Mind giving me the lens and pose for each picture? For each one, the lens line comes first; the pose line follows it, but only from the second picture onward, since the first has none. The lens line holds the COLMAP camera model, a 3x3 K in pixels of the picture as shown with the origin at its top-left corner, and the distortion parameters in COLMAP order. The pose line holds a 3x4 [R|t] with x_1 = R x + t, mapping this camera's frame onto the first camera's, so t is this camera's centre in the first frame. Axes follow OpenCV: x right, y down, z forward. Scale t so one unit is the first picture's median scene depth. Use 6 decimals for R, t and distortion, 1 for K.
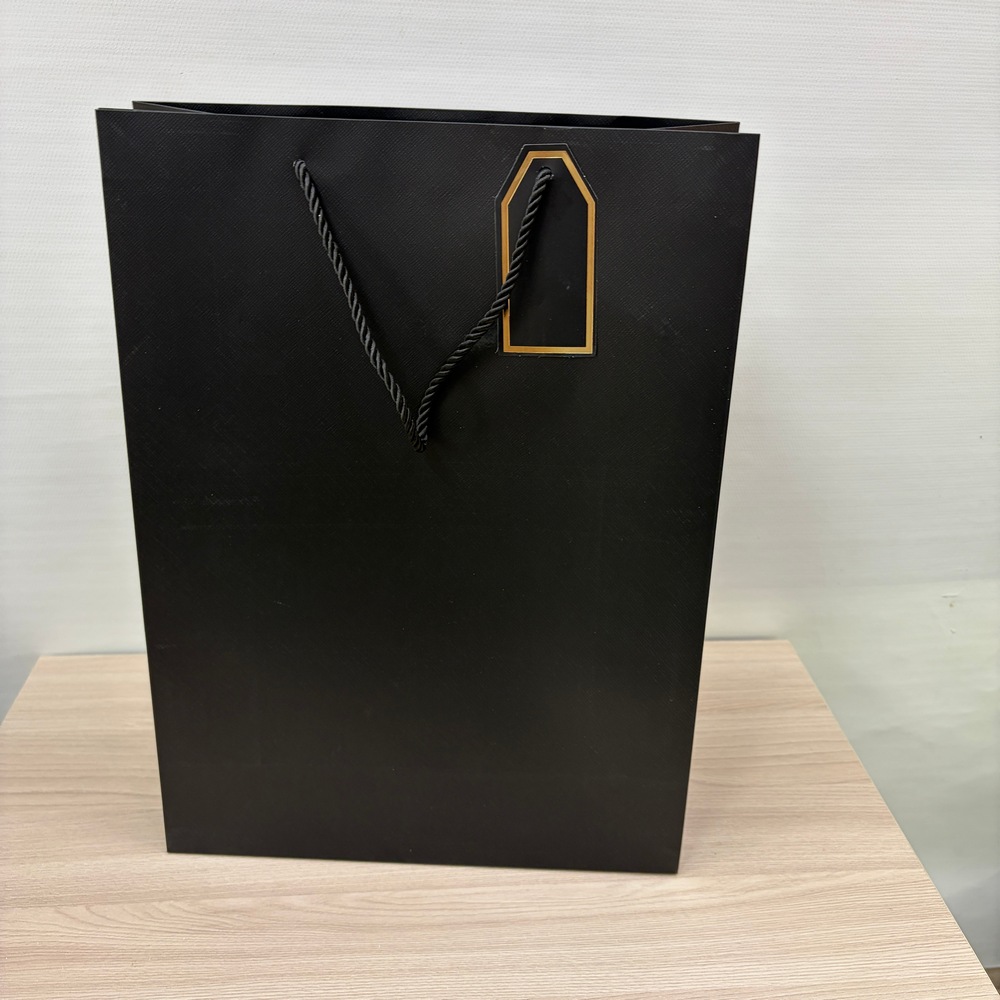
lens RADIAL K [[1078.7, 0, 507.2], [0, 1078.7, 503.3], [0, 0, 1]] dist [0.009445, 0.000000]
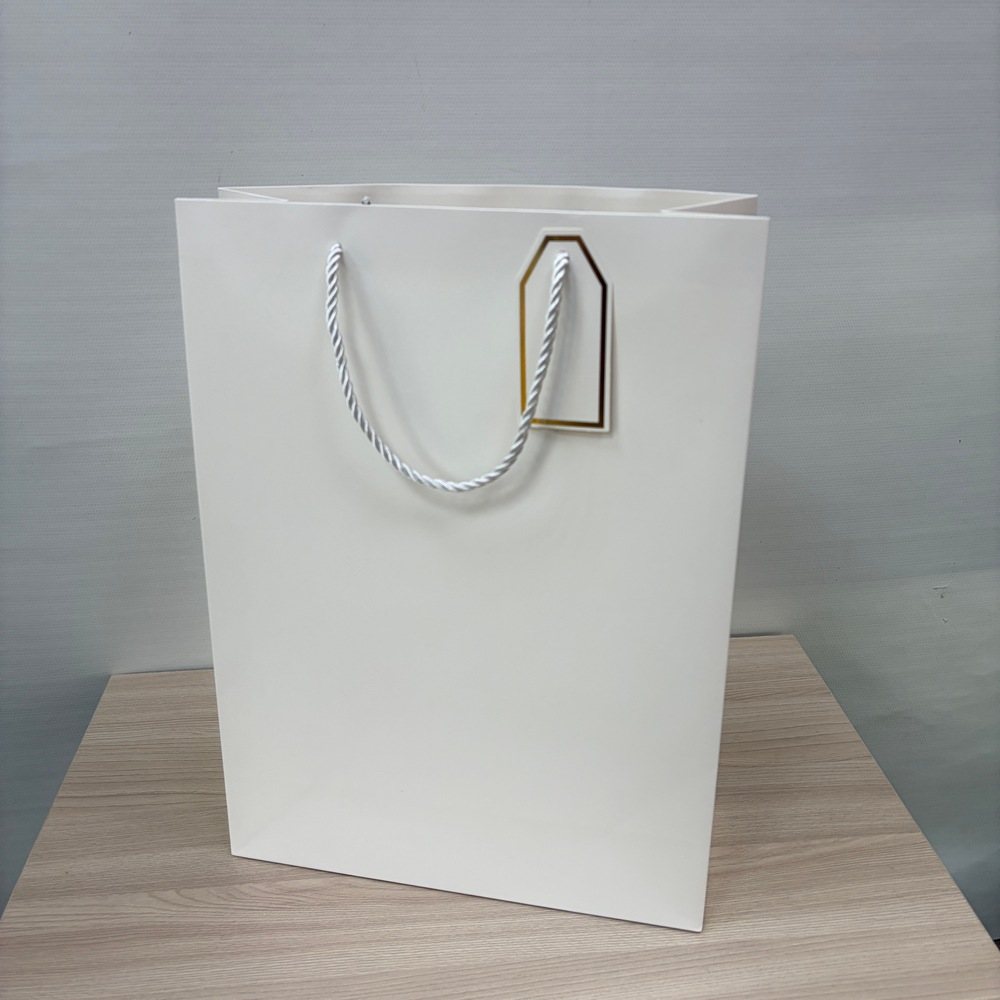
lens RADIAL K [[1090.4, 0, 500.7], [0, 1090.4, 503.3], [0, 0, 1]] dist [0.000753, 0.000000]
pose [[0.999093, -0.041104, -0.011144, -0.020778], [0.040916, 0.999024, -0.016661, 0.001756], [0.011818, 0.016190, 0.999799, -0.135523]]
